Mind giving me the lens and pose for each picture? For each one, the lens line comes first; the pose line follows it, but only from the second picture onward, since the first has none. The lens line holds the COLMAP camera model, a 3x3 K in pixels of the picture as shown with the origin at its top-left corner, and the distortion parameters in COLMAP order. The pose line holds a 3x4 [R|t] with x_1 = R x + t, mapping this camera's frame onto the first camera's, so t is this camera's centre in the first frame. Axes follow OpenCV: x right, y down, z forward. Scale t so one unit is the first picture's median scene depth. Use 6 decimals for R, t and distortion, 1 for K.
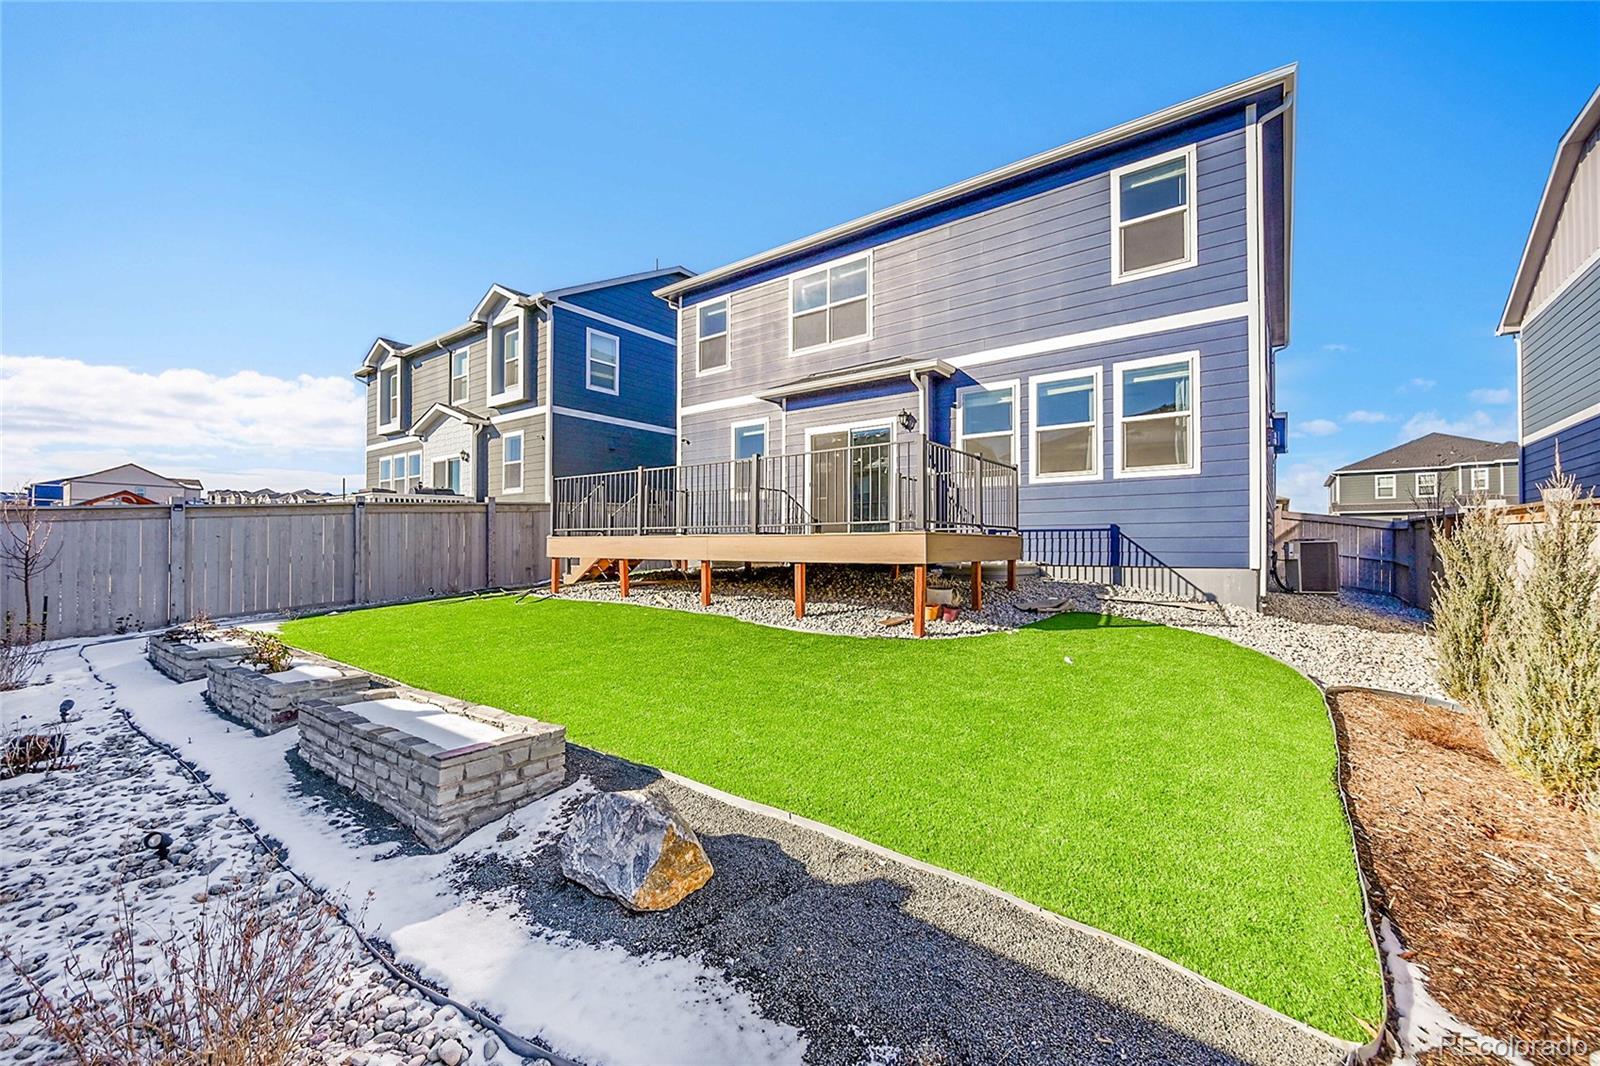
lens RADIAL K [[631.4, 0, 800.0], [0, 631.4, 533.0], [0, 0, 1]] dist [-0.001035, -0.000149]
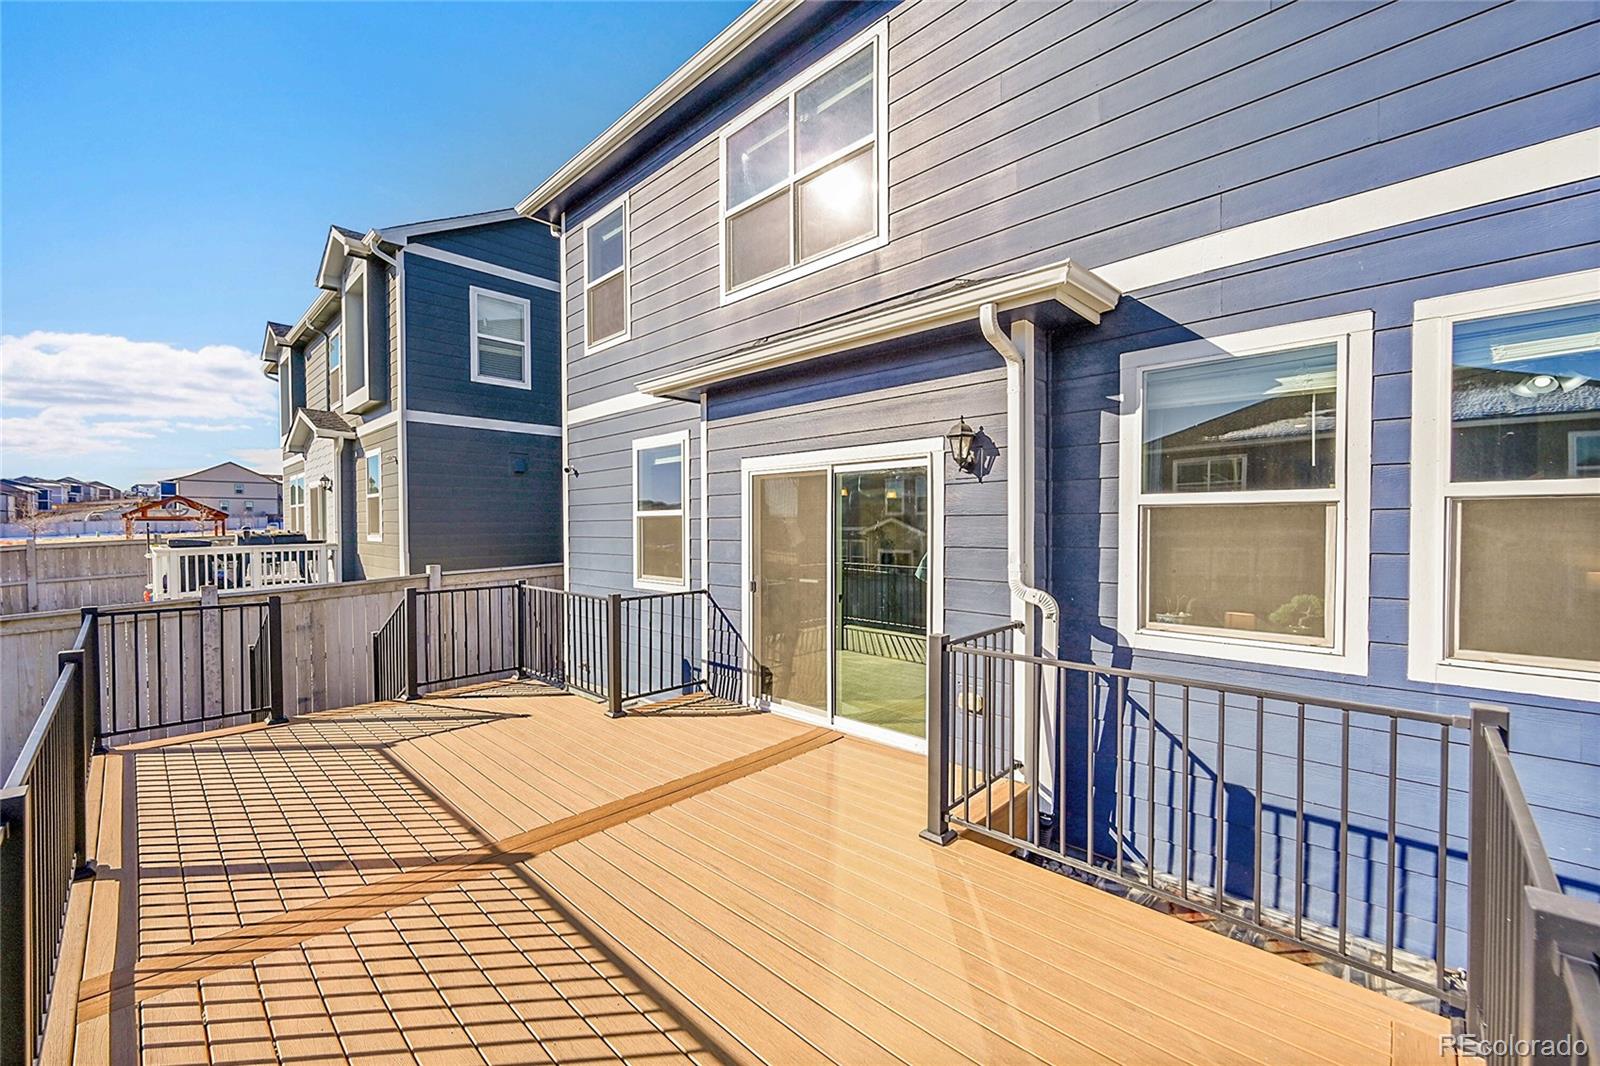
lens RADIAL K [[631.4, 0, 800.0], [0, 631.4, 533.0], [0, 0, 1]] dist [-0.001035, -0.000149]
pose [[0.993923, -0.006874, -0.109858, 0.096758], [0.010046, 0.999548, 0.028347, -0.123351], [0.109614, -0.029278, 0.993543, 0.547745]]
